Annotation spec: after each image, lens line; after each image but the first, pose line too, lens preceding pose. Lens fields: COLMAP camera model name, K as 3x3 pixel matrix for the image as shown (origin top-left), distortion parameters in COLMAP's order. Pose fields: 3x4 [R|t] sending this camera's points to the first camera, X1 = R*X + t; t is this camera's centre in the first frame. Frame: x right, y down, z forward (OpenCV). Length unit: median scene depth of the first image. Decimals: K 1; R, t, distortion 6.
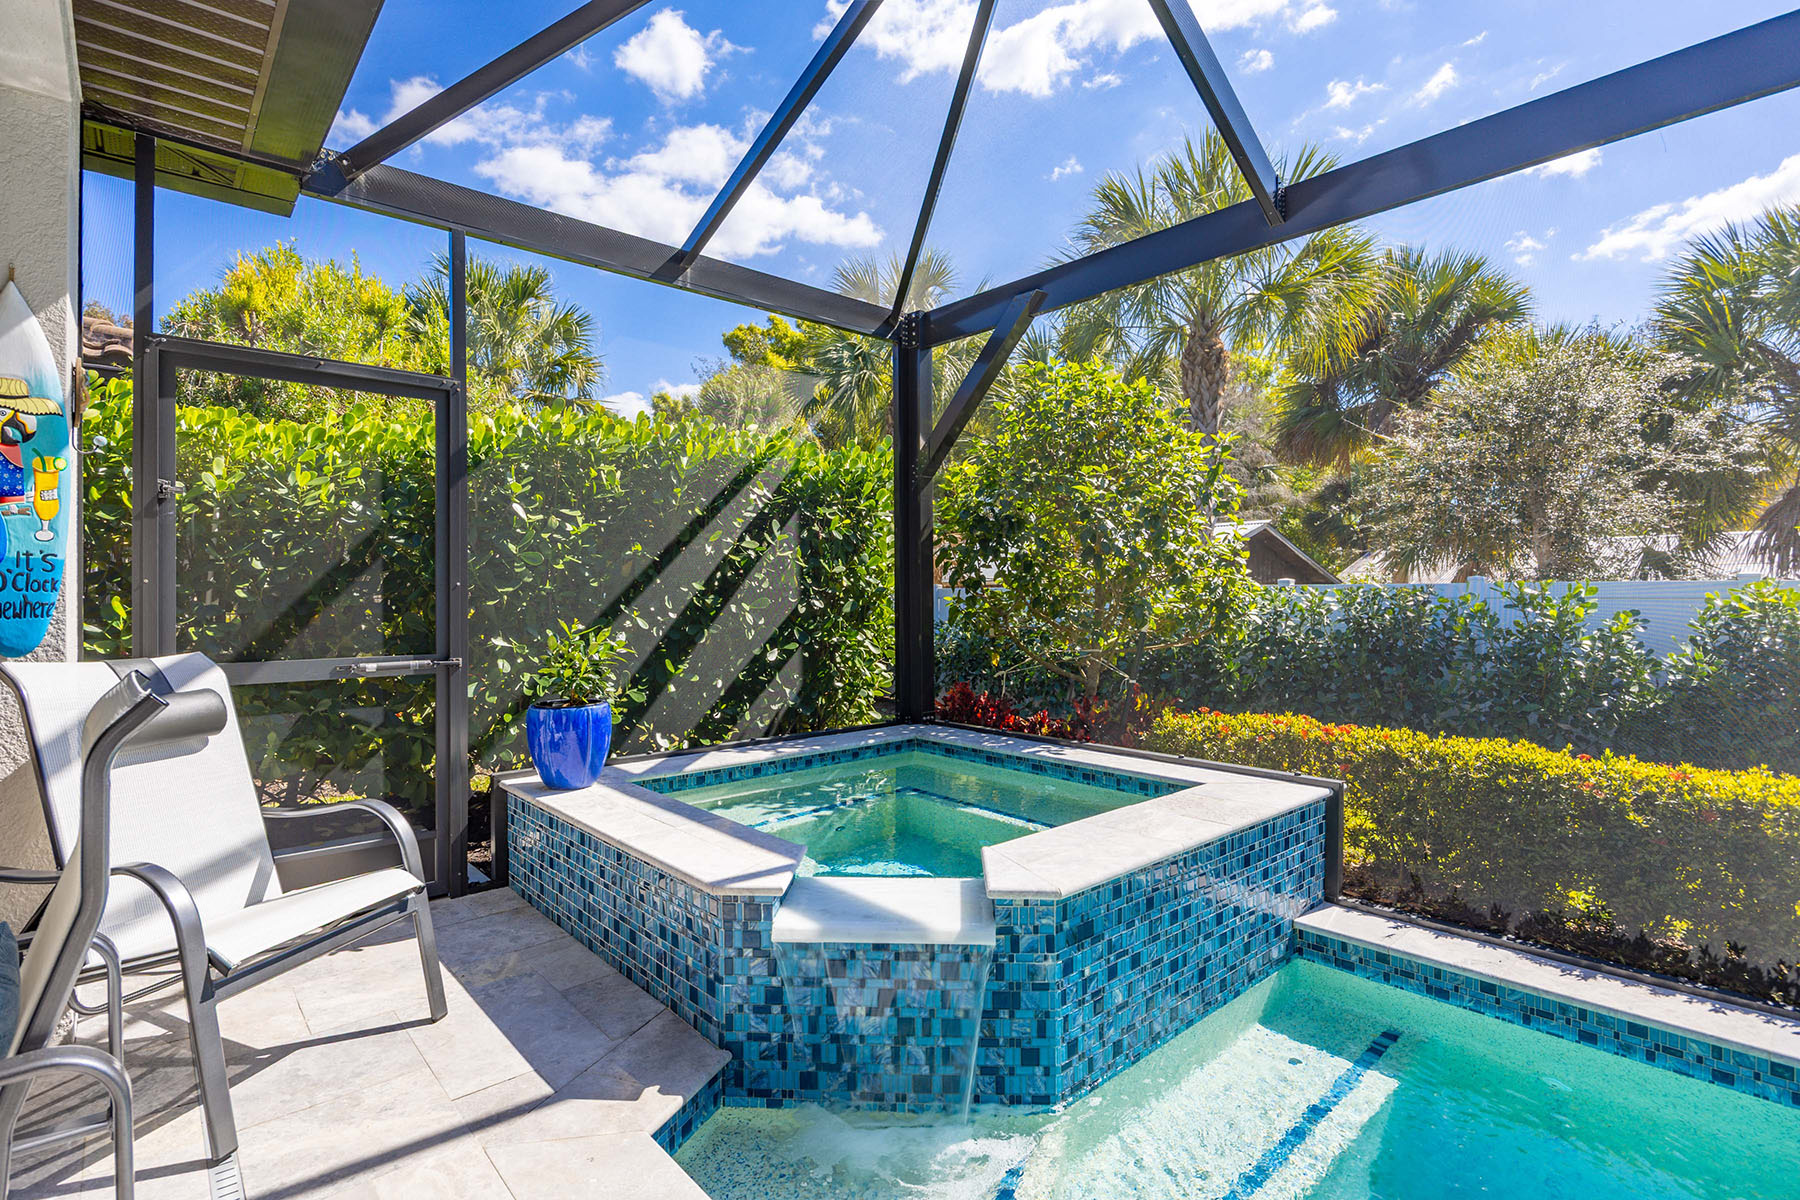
lens RADIAL K [[868.5, 0, 901.2], [0, 868.5, 595.5], [0, 0, 1]] dist [-0.012339, 0.000383]
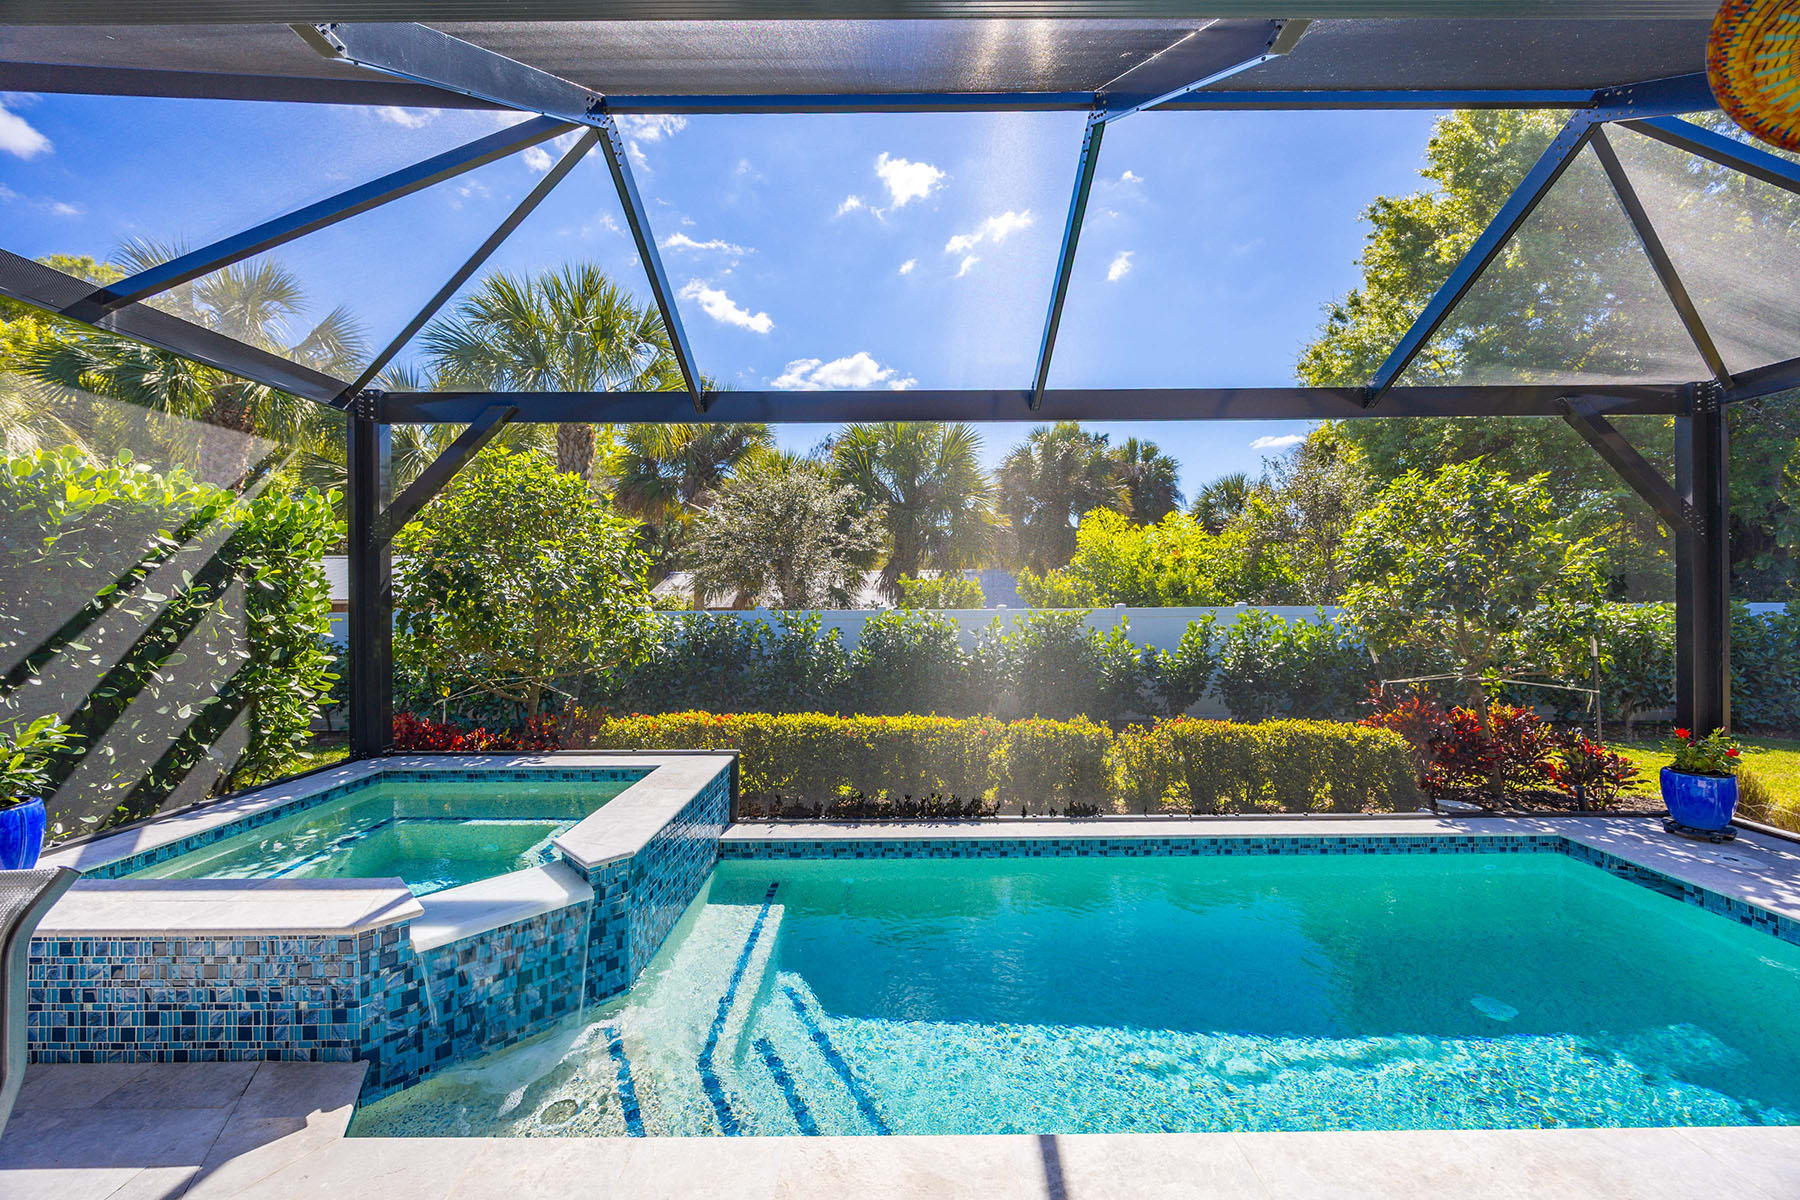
lens RADIAL K [[677.9, 0, 903.5], [0, 677.9, 597.0], [0, 0, 1]] dist [-0.001802, 0.000202]
pose [[0.665702, 0.001727, 0.746216, -0.286691], [0.004772, 0.999967, -0.006572, -0.080332], [-0.746203, 0.007936, 0.665672, -0.142826]]
